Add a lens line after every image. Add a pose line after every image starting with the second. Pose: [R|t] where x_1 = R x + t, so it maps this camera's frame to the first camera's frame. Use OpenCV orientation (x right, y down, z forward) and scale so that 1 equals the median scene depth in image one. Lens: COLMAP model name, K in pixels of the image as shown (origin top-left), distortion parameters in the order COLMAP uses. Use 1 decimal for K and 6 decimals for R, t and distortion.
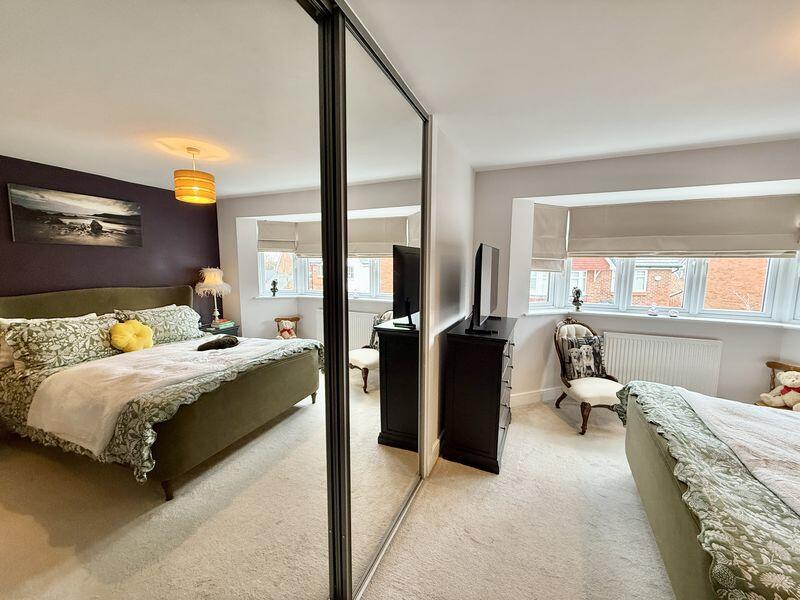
lens RADIAL K [[319.8, 0, 400.2], [0, 319.8, 298.7], [0, 0, 1]] dist [-0.001843, 0.000324]
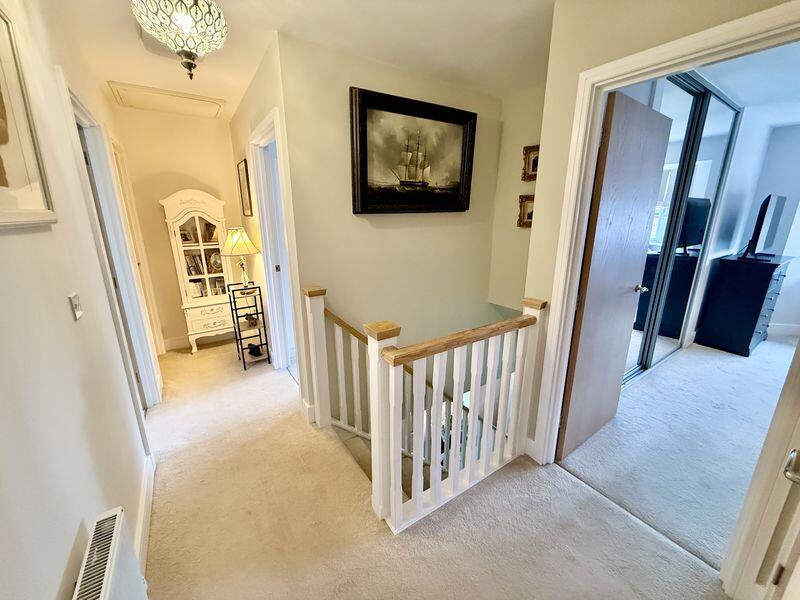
lens RADIAL K [[319.8, 0, 399.5], [0, 319.8, 298.8], [0, 0, 1]] dist [-0.001843, 0.000324]
pose [[0.852510, 0.128941, -0.506557, -0.326046], [-0.051446, 0.985090, 0.164168, 0.117478], [0.520172, -0.113895, 0.846433, -0.973484]]
